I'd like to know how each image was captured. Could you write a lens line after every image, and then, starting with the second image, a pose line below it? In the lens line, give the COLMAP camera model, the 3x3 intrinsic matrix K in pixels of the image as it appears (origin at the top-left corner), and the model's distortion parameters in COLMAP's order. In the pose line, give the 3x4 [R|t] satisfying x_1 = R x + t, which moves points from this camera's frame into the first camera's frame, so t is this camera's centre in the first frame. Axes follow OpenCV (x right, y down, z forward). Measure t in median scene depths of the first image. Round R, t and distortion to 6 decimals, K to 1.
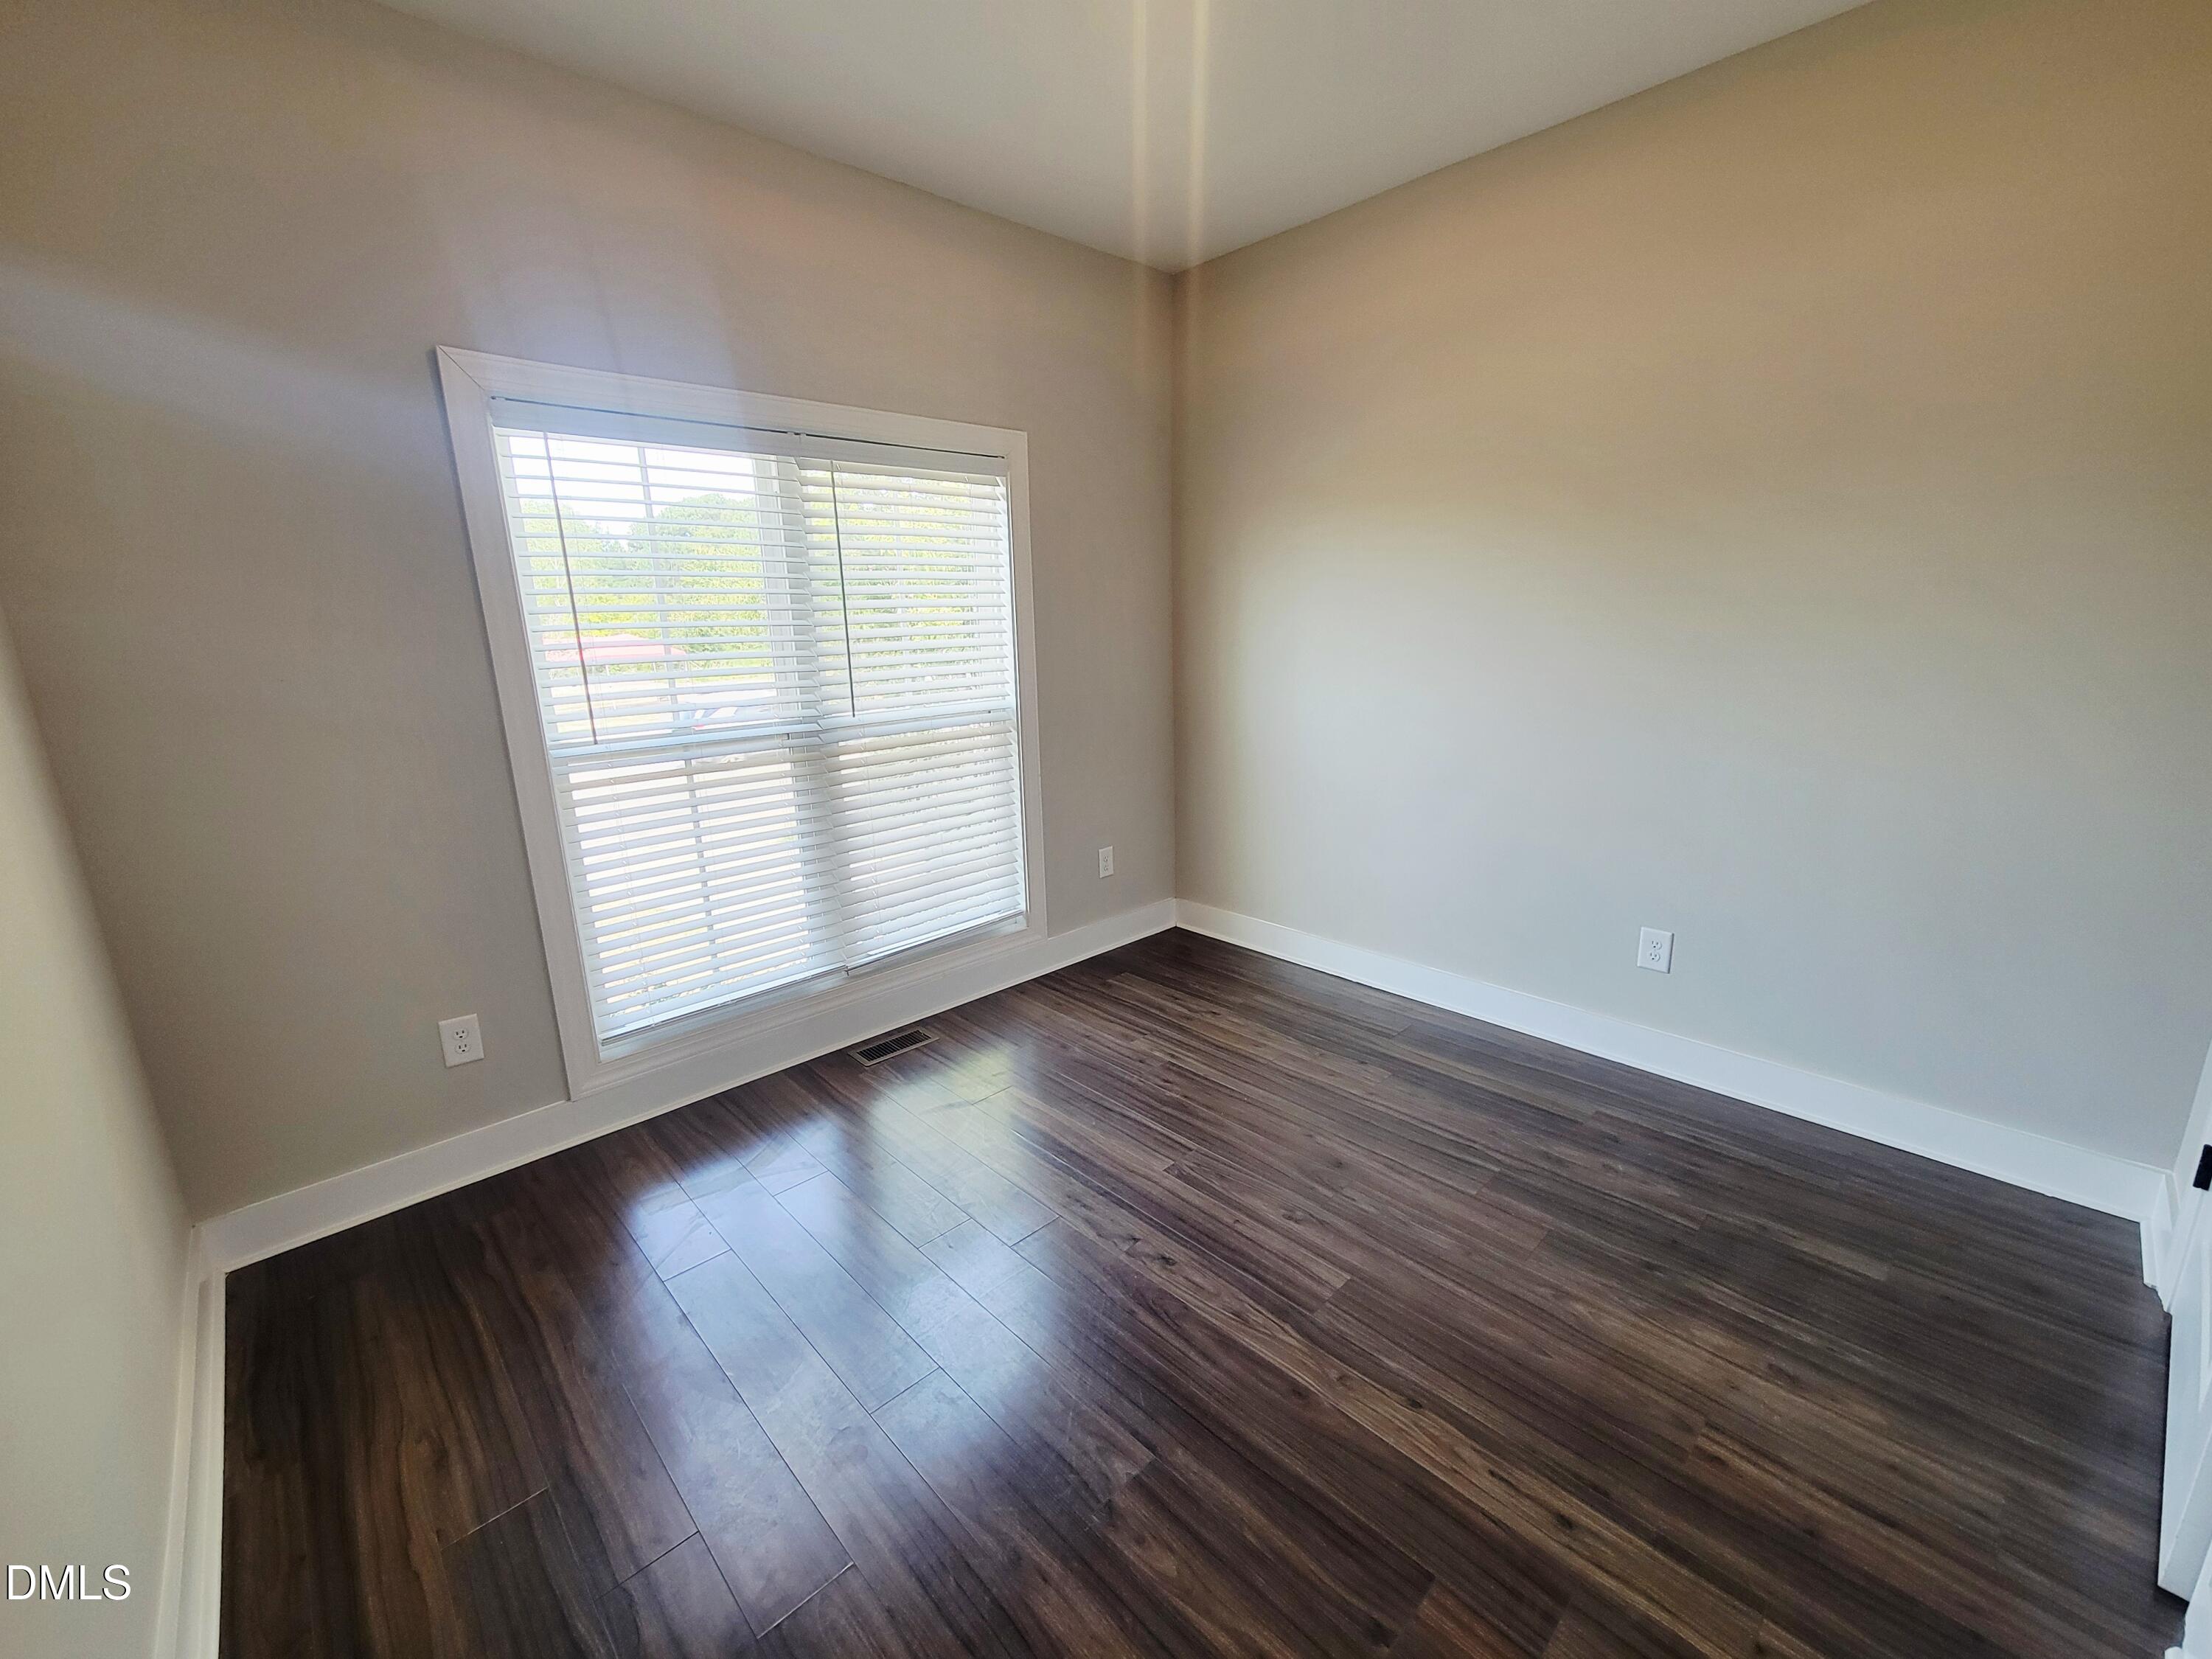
lens RADIAL K [[899.1, 0, 1094.6], [0, 899.1, 838.0], [0, 0, 1]] dist [-0.004077, -0.000062]
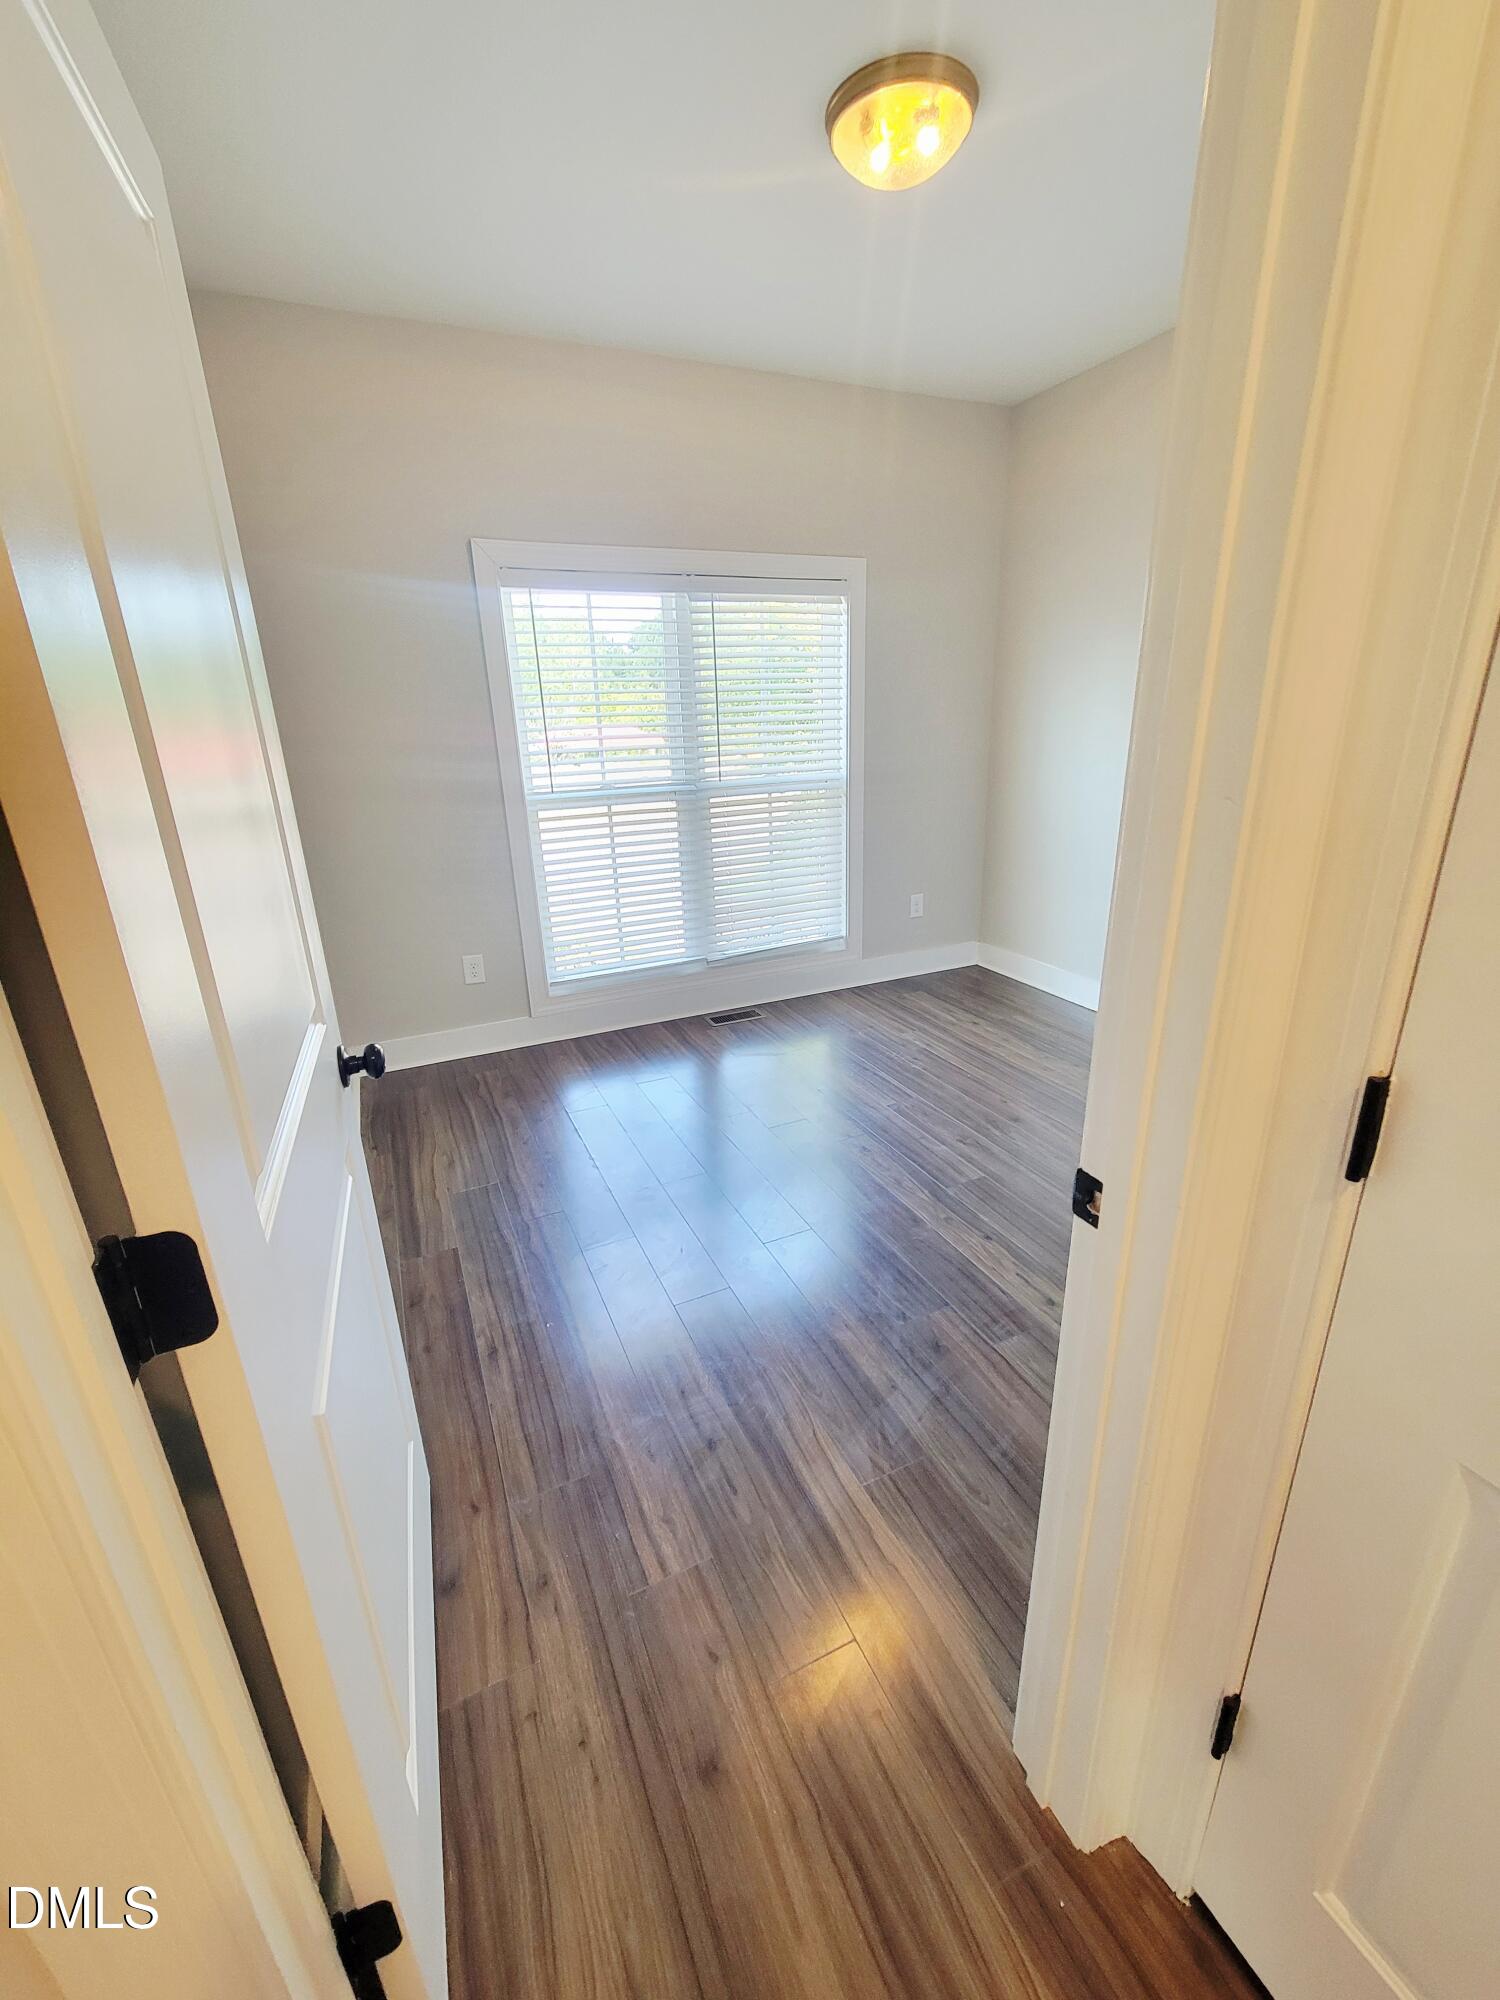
lens RADIAL K [[817.2, 0, 750.0], [0, 817.2, 1000.0], [0, 0, 1]] dist [0.000830, -0.001100]
pose [[0.946859, 0.100931, -0.305403, 0.211668], [-0.069023, 0.991131, 0.113556, 0.059894], [0.314155, -0.086442, 0.945428, -0.239200]]
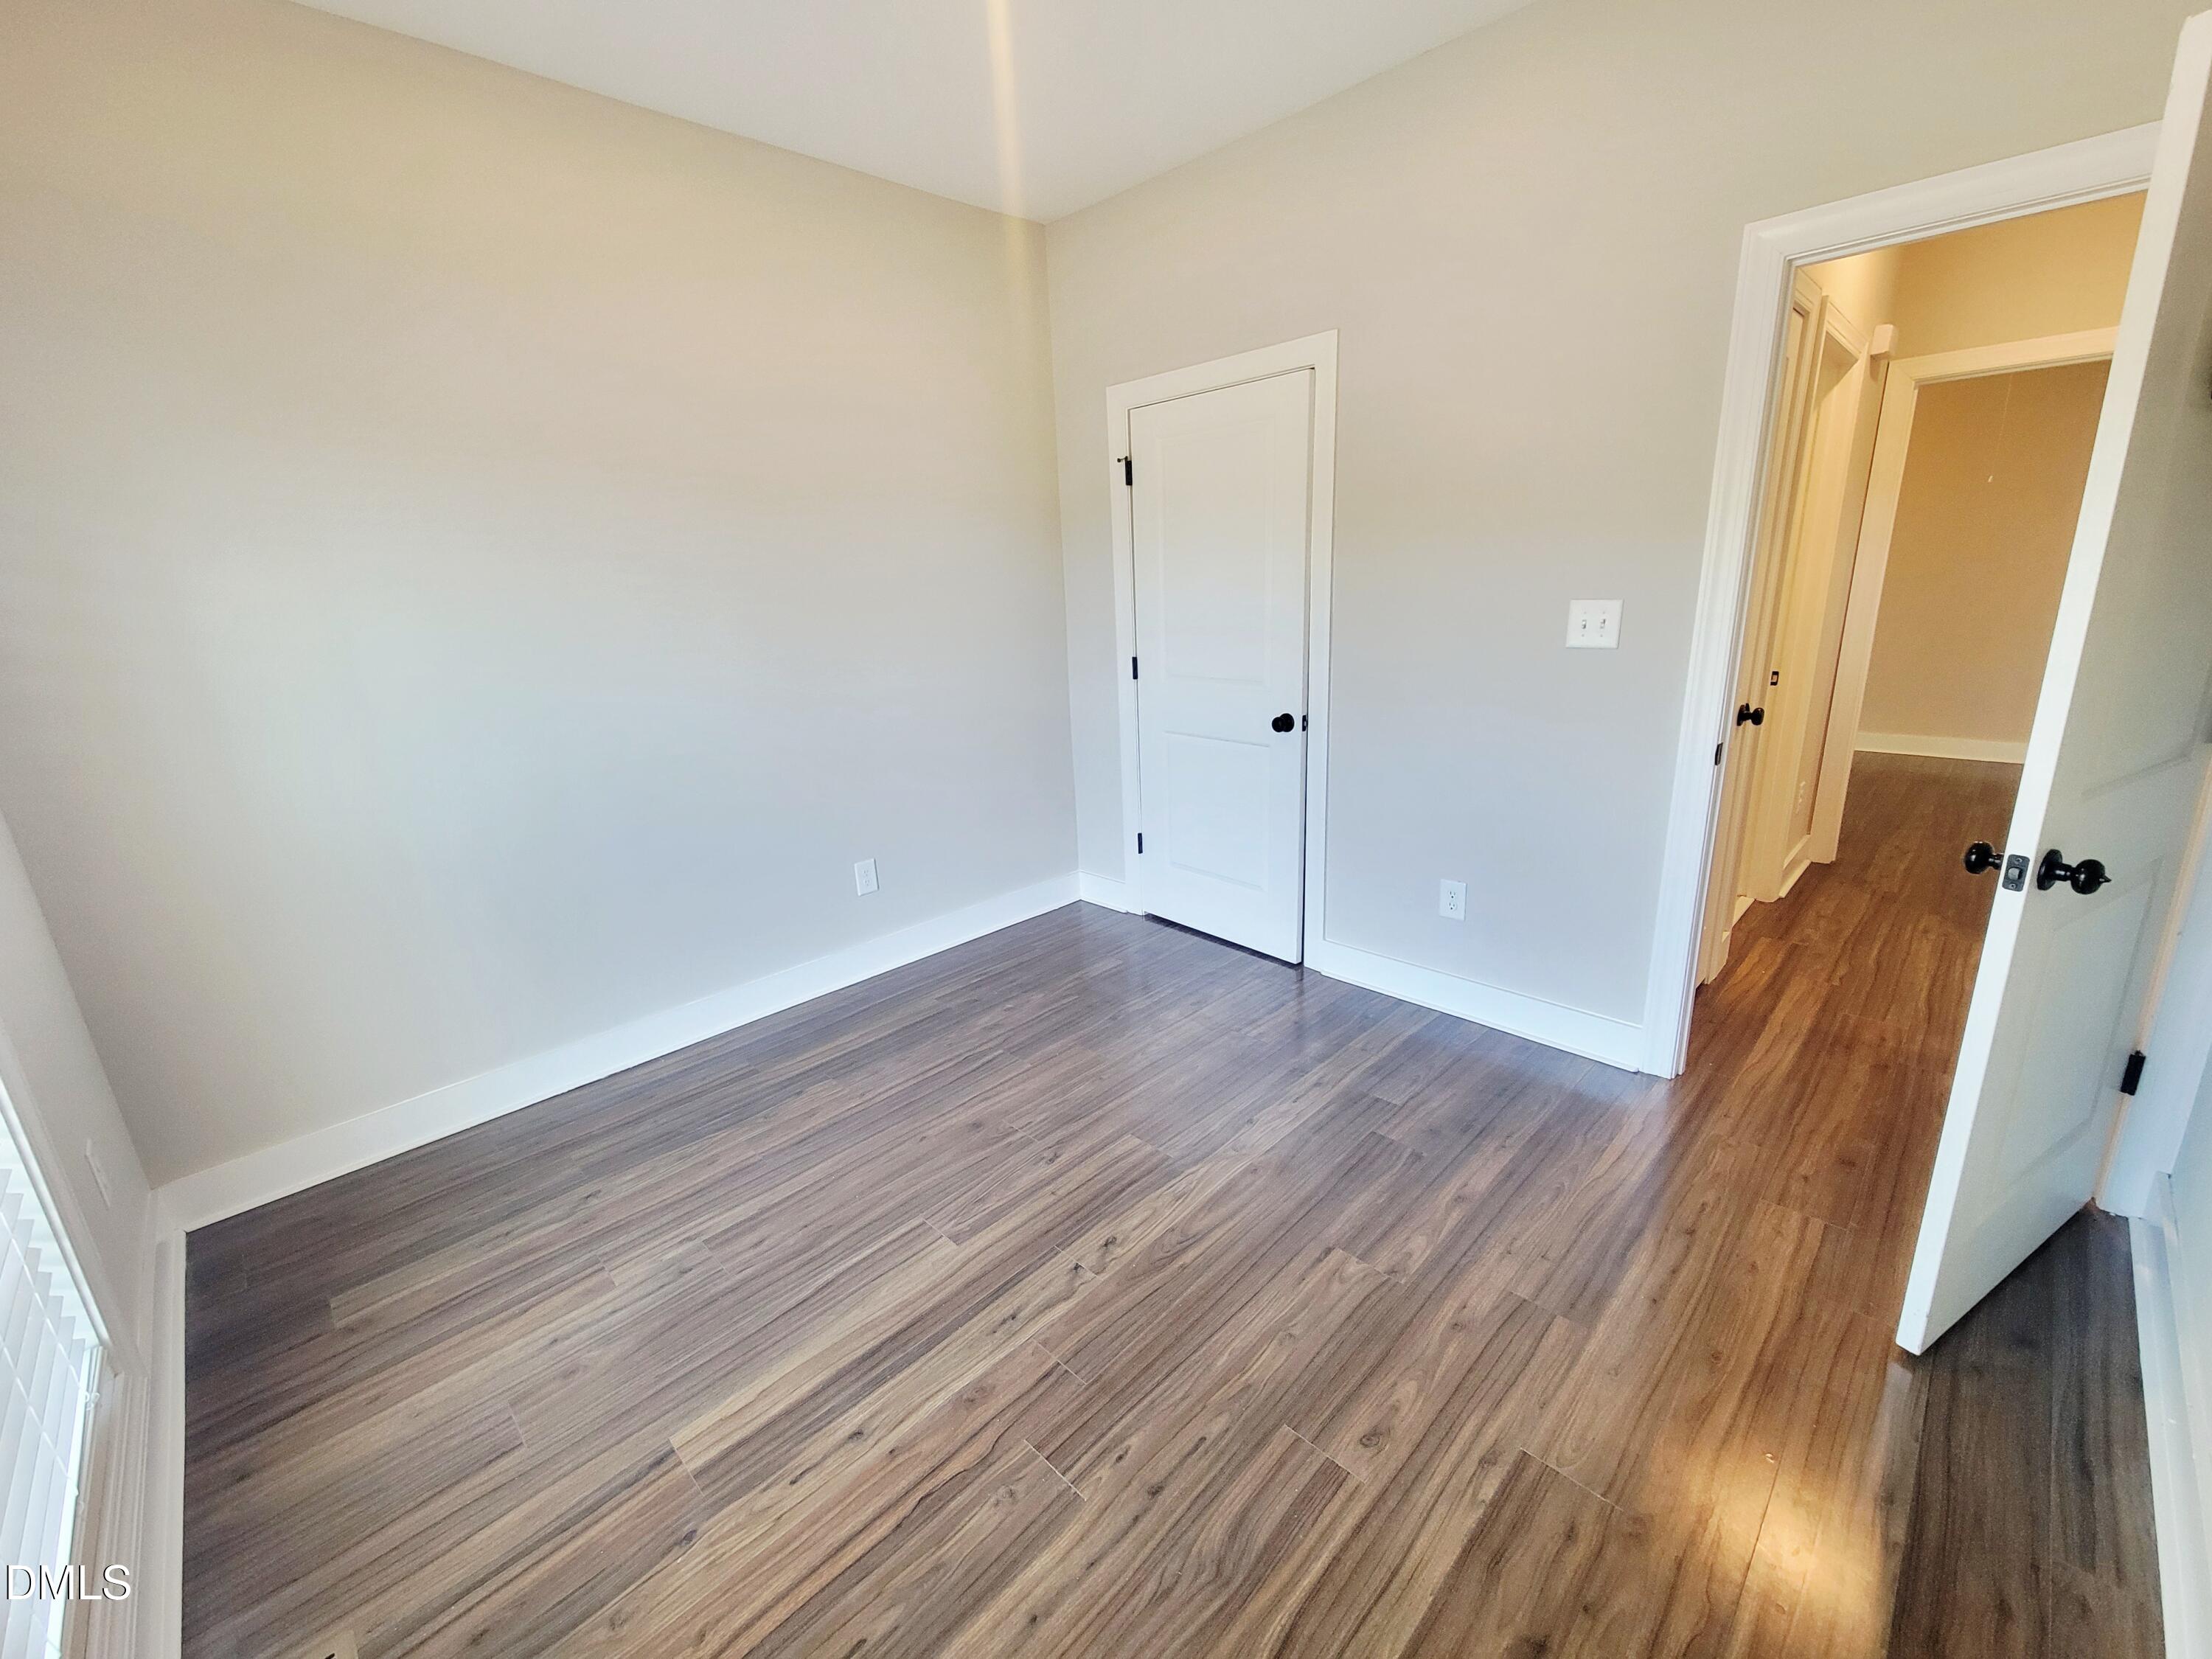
lens RADIAL K [[924.2, 0, 1105.2], [0, 924.2, 766.9], [0, 0, 1]] dist [-0.000317, -0.000145]
pose [[-0.033024, -0.170604, 0.984786, -0.594007], [0.288434, 0.941774, 0.172824, -0.137146], [-0.956930, 0.289753, 0.018107, 0.609750]]
